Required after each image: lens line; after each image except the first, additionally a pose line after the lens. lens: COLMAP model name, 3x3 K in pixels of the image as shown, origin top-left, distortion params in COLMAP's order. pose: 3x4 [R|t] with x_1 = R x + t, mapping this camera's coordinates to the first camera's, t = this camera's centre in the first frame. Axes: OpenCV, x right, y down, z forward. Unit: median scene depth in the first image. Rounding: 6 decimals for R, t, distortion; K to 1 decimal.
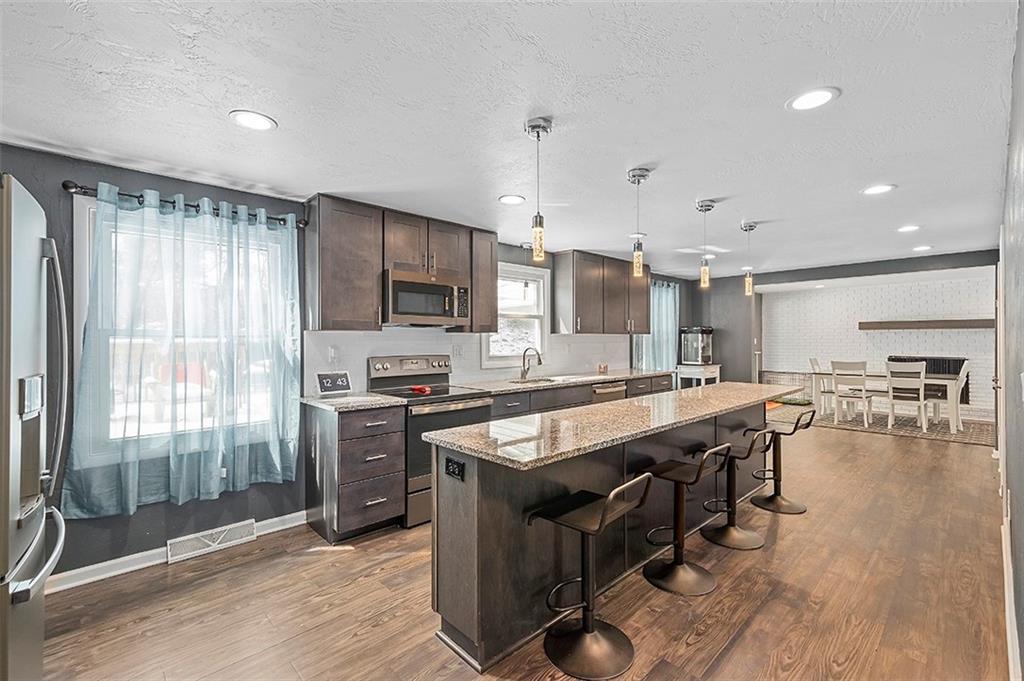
lens RADIAL K [[457.1, 0, 516.9], [0, 457.1, 341.4], [0, 0, 1]] dist [0.016221, -0.000319]
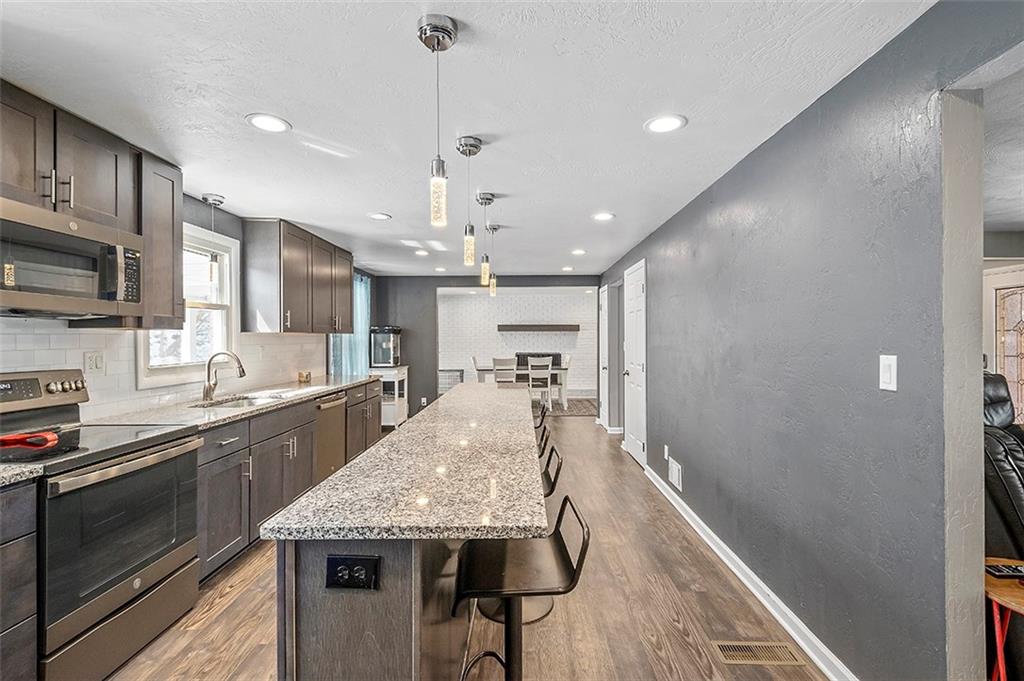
lens RADIAL K [[476.0, 0, 524.5], [0, 476.0, 339.9], [0, 0, 1]] dist [0.000874, -0.000724]
pose [[0.682666, -0.002066, 0.730728, -0.183891], [0.004866, 0.999987, -0.001719, -0.001422], [-0.730715, 0.004729, 0.682667, 0.198859]]
